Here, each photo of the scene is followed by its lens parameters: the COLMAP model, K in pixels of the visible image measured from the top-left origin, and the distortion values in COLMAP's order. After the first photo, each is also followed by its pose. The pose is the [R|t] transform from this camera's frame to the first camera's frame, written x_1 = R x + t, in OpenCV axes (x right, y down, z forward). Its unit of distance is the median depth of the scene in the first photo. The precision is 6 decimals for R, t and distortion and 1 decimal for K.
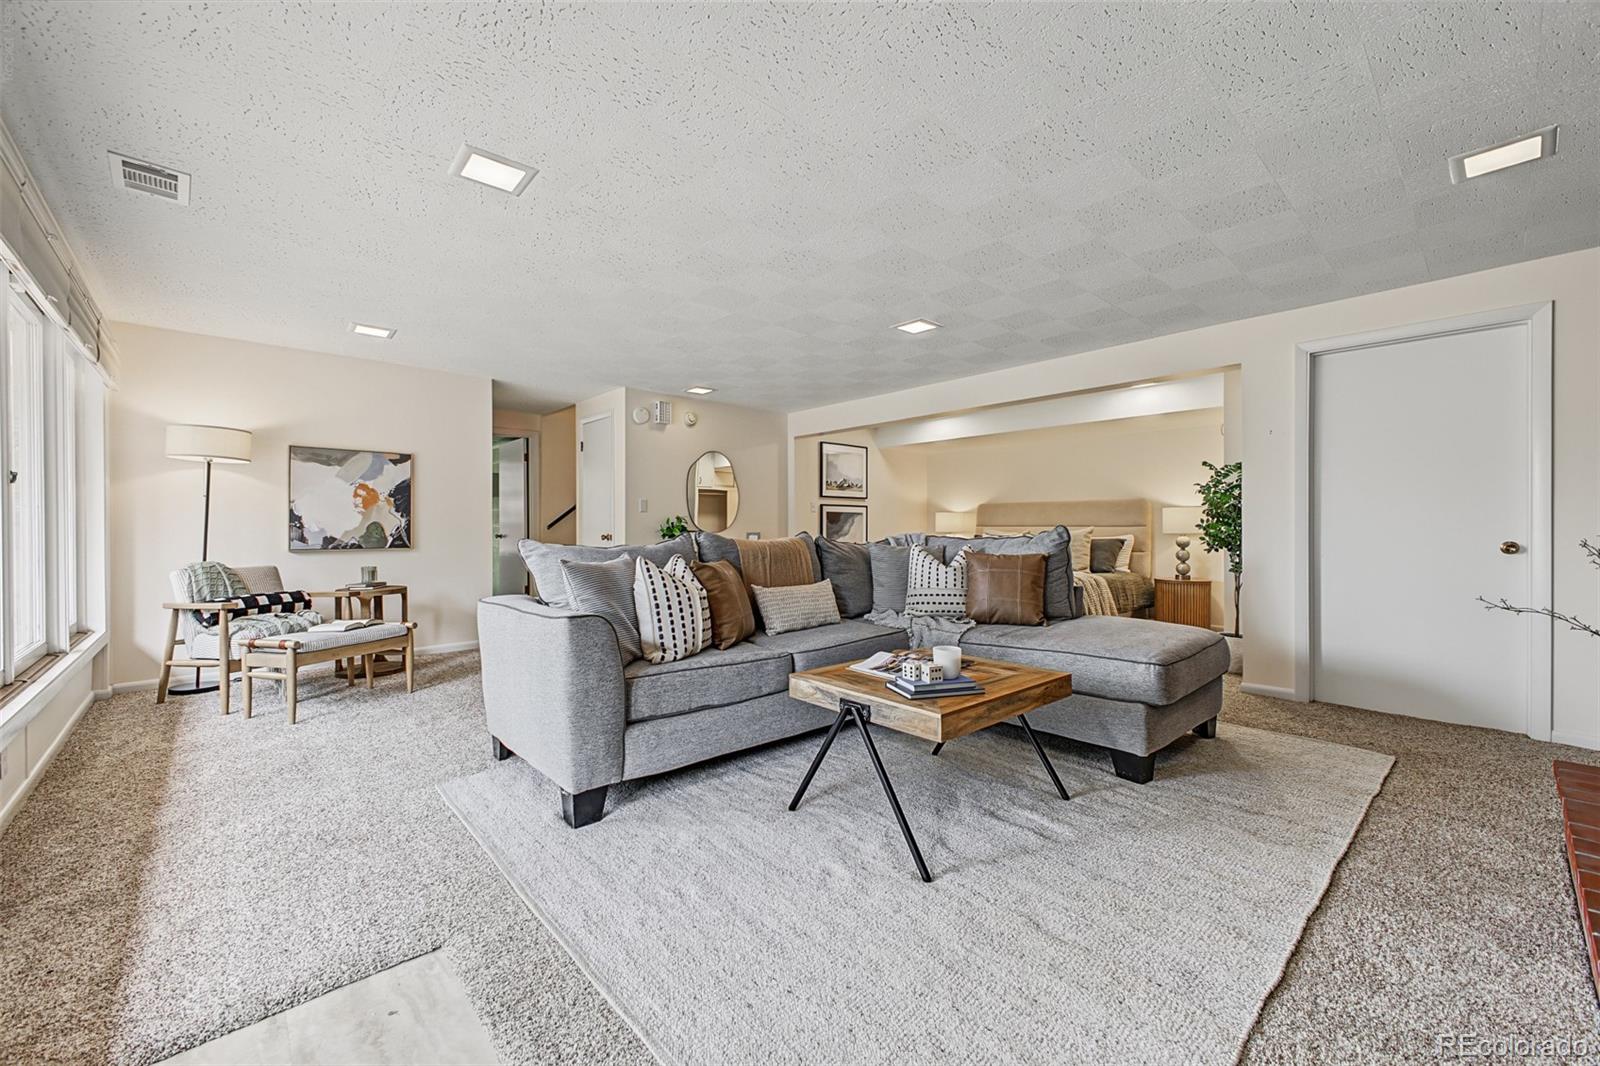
lens RADIAL K [[631.2, 0, 802.1], [0, 631.2, 529.3], [0, 0, 1]] dist [0.022707, -0.006173]
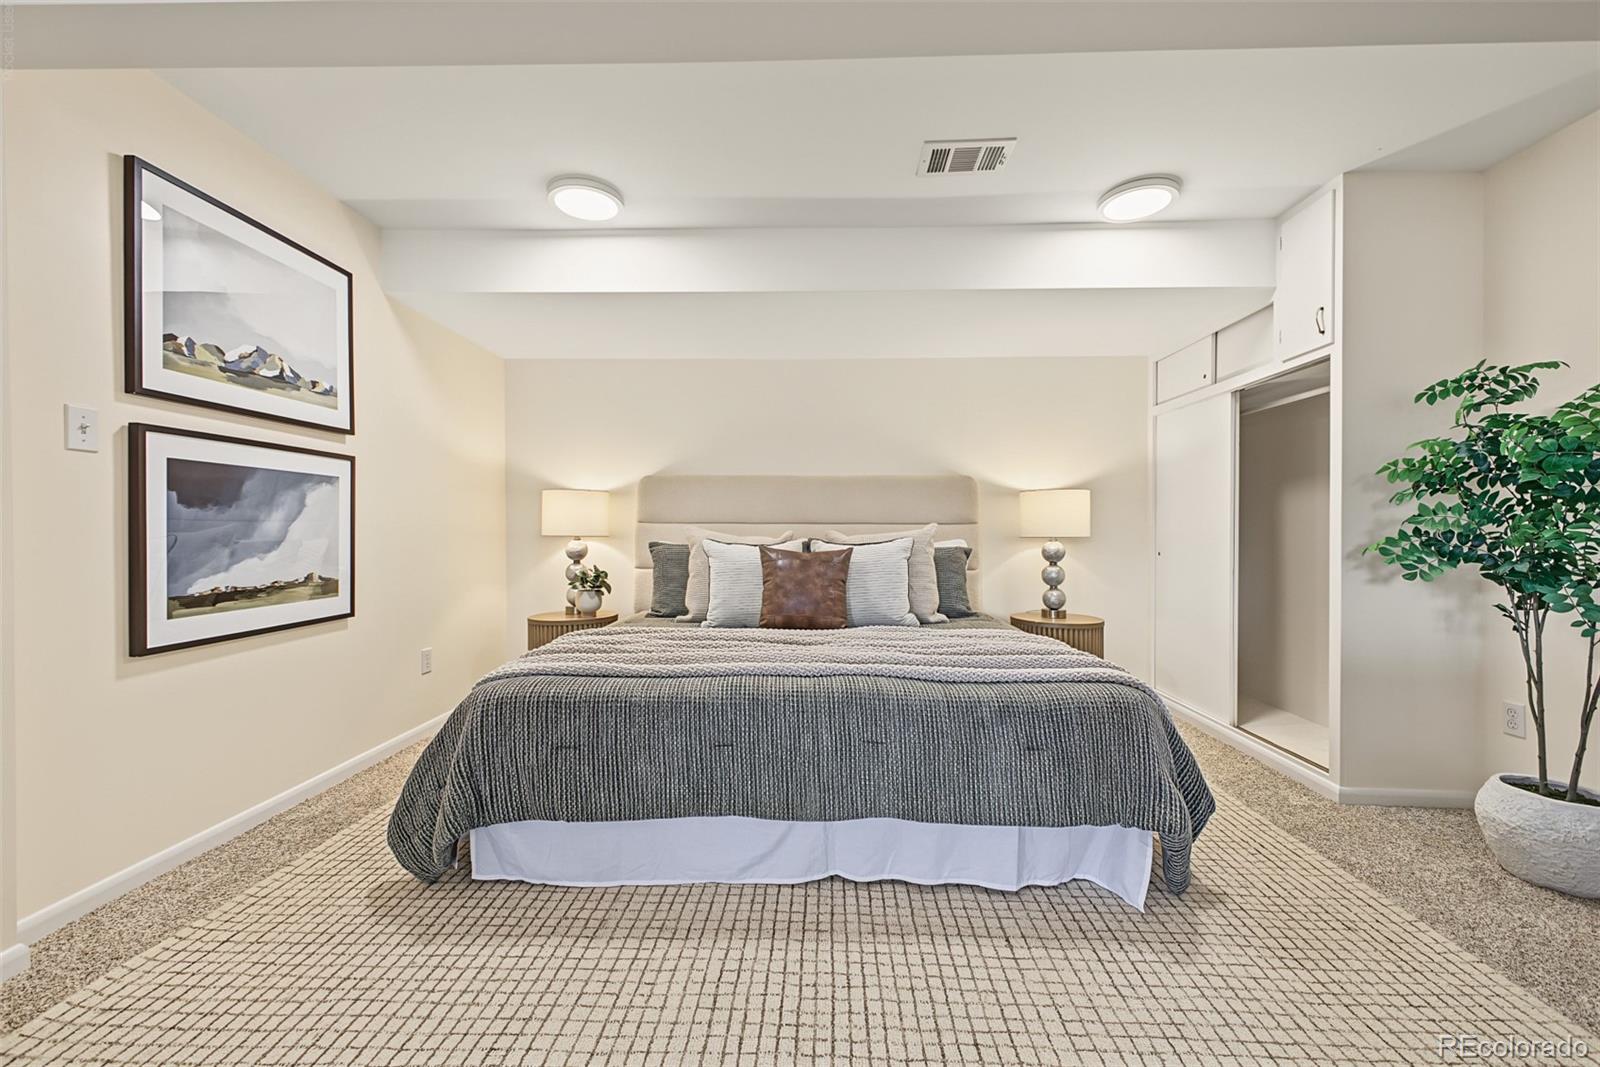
lens RADIAL K [[631.2, 0, 802.1], [0, 631.2, 529.8], [0, 0, 1]] dist [0.022707, -0.006173]
pose [[0.703012, -0.000535, 0.711177, 0.052700], [0.000301, 1.000000, 0.000455, 0.000562], [-0.711177, -0.000106, 0.703013, 0.979862]]
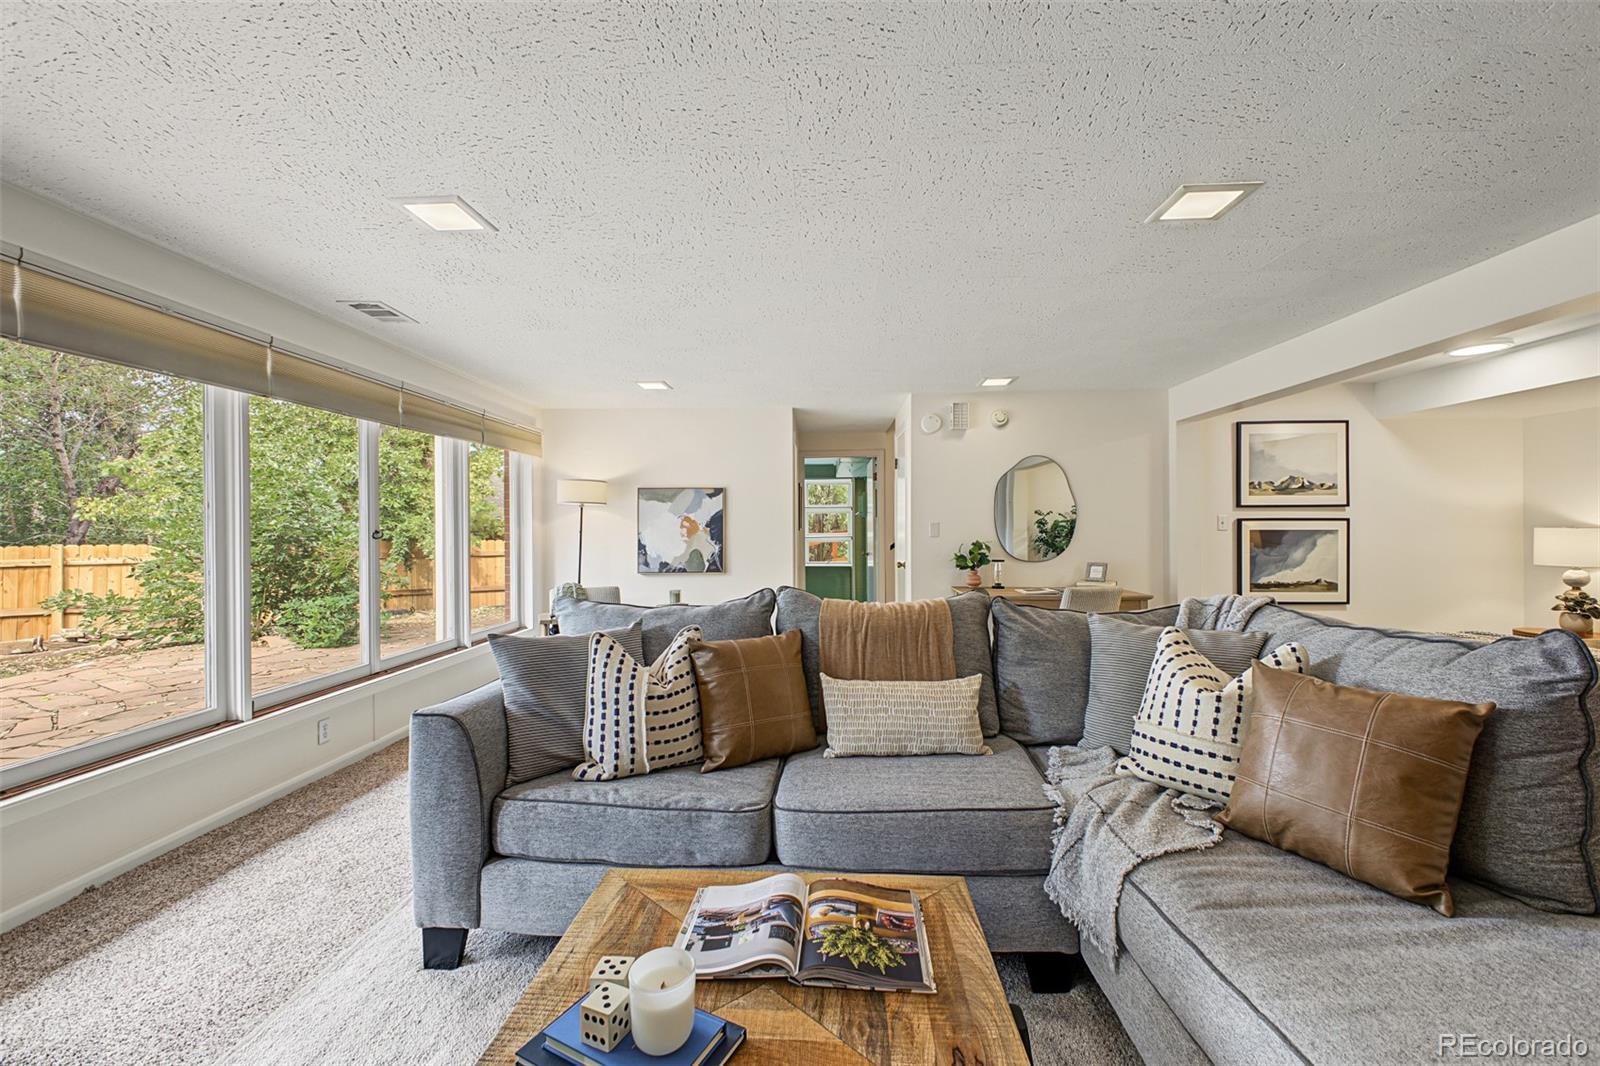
lens RADIAL K [[631.2, 0, 802.1], [0, 631.2, 529.3], [0, 0, 1]] dist [0.022707, -0.006173]
pose [[0.711071, -0.003420, -0.703112, 0.258635], [0.004470, 0.999990, -0.000343, -0.045708], [0.703106, -0.002899, 0.711079, 0.328096]]
